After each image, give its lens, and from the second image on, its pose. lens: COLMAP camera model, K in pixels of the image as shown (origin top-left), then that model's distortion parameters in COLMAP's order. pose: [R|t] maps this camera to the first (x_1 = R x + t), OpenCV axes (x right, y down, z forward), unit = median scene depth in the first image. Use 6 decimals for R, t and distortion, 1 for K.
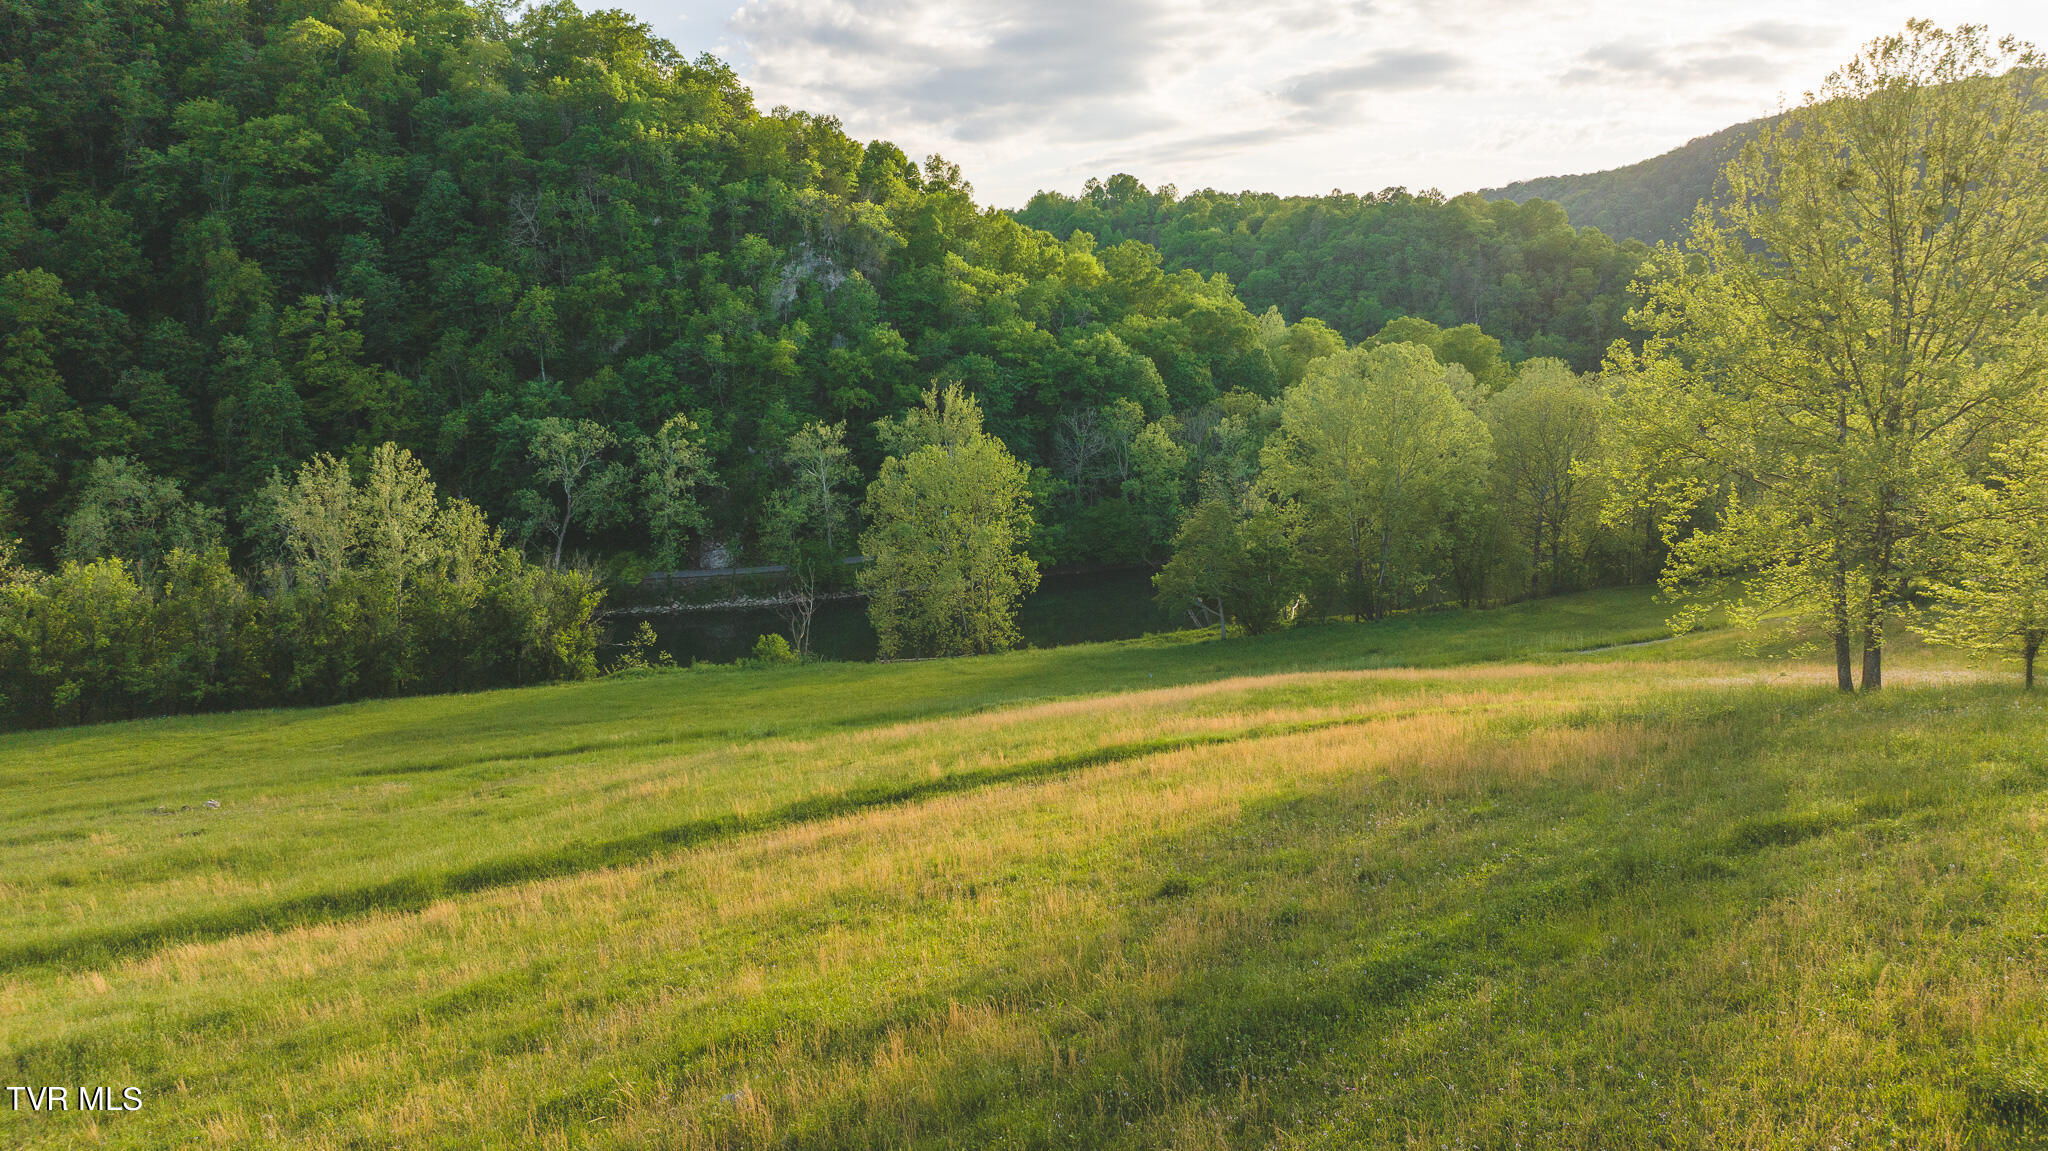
lens RADIAL K [[1407.2, 0, 1024.0], [0, 1407.2, 575.5], [0, 0, 1]] dist [-0.075695, 0.083576]
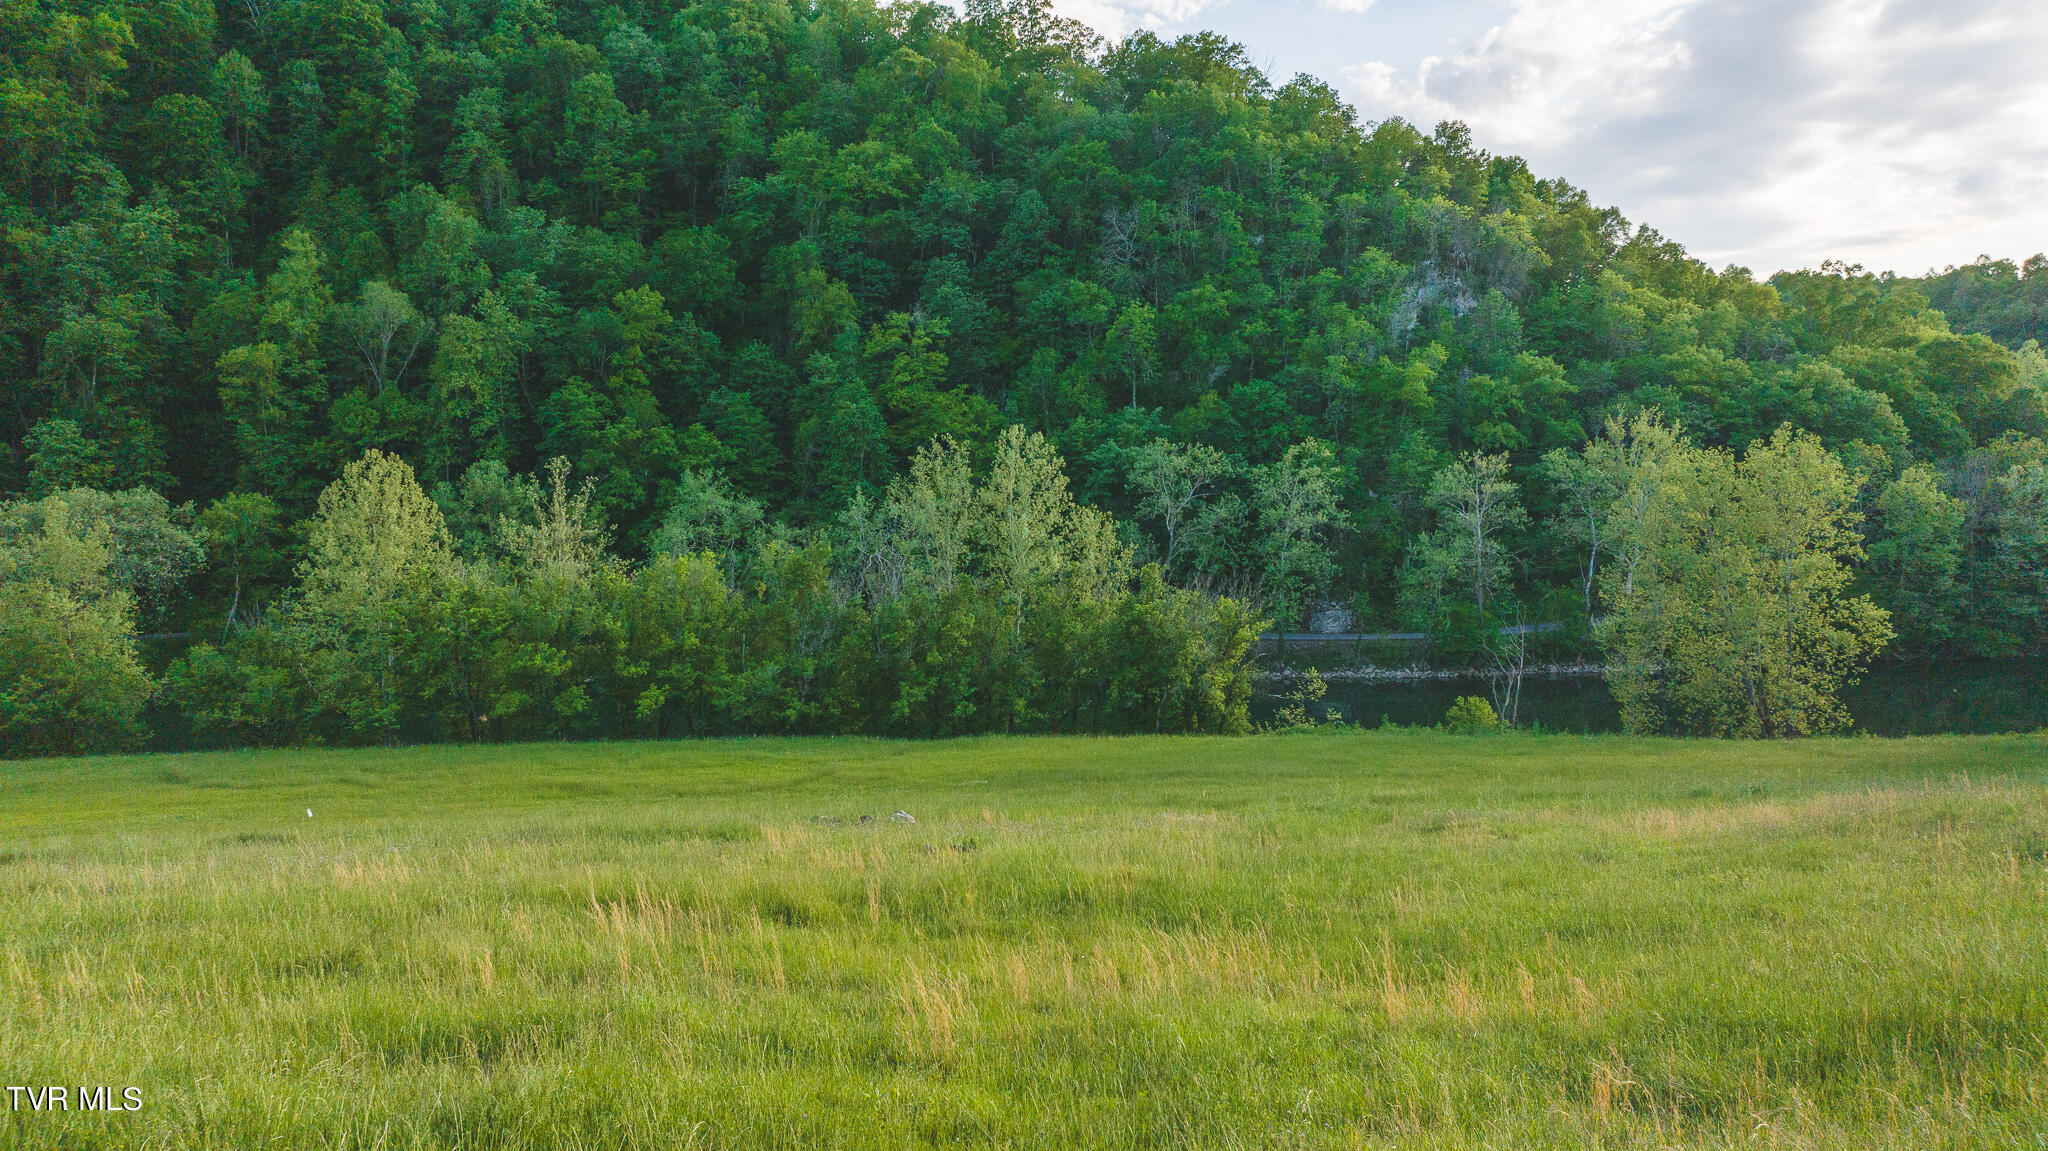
lens RADIAL K [[1339.2, 0, 1024.0], [0, 1339.2, 575.5], [0, 0, 1]] dist [0.003173, 0.001804]
pose [[0.952060, 0.023326, -0.305019, -0.154587], [-0.055168, 0.993833, -0.096193, 0.048530], [0.300894, 0.108409, 0.947476, 0.196351]]
